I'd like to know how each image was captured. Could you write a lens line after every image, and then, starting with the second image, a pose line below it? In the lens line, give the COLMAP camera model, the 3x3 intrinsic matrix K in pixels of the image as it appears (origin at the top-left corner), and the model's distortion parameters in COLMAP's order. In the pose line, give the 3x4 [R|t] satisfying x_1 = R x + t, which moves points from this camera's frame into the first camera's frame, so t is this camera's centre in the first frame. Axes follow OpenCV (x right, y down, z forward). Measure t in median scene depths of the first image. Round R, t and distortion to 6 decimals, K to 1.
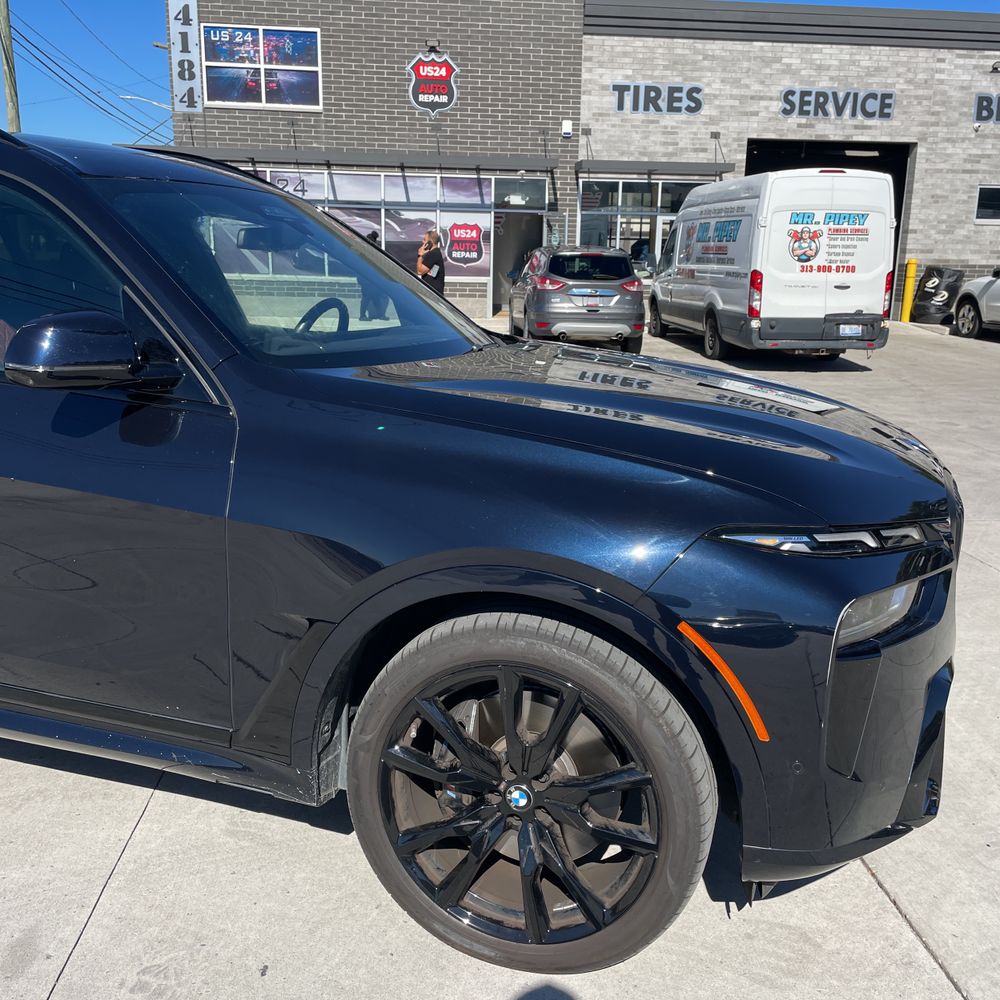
lens RADIAL K [[1016.6, 0, 506.8], [0, 1016.6, 496.4], [0, 0, 1]] dist [0.085298, -0.118404]
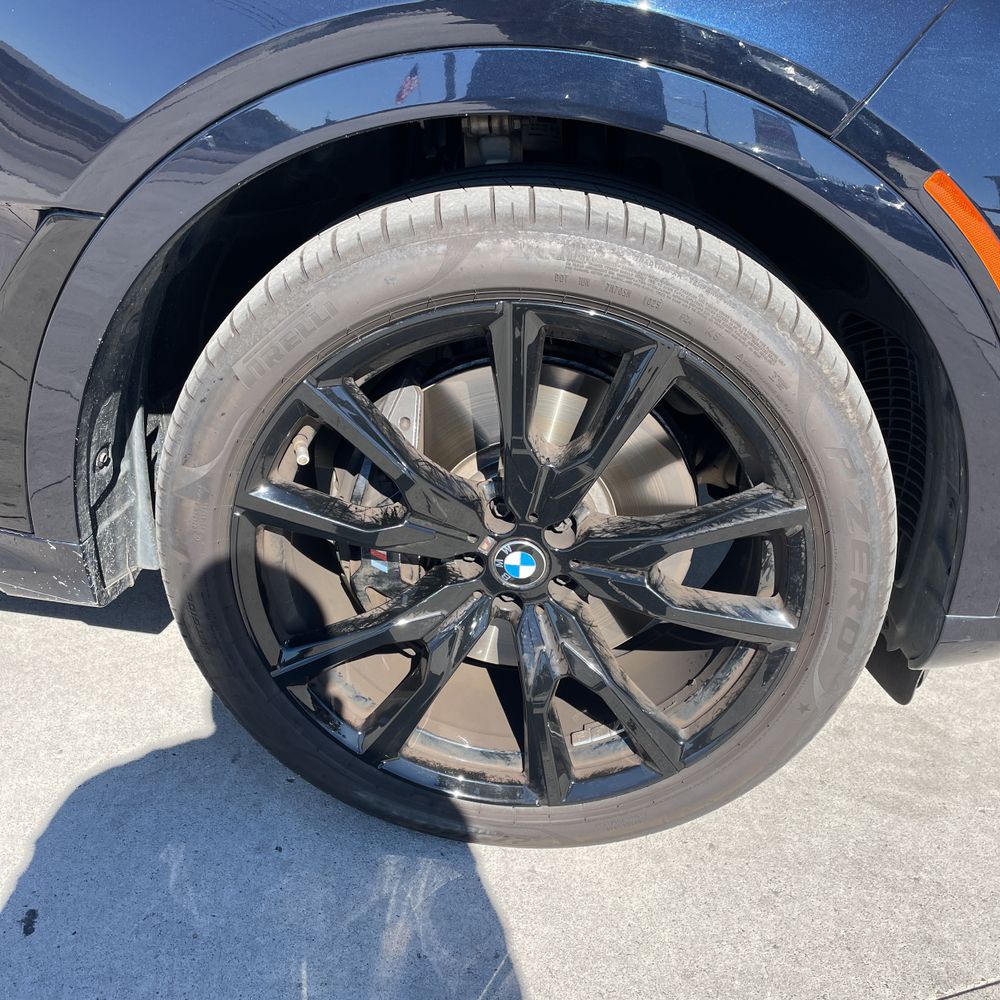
lens RADIAL K [[989.7, 0, 514.0], [0, 989.7, 498.4], [0, 0, 1]] dist [0.085726, -0.115399]
pose [[0.969463, -0.068049, 0.235606, -0.106122], [0.003703, 0.964683, 0.263389, 0.127755], [-0.245208, -0.254473, 0.935477, 0.530819]]
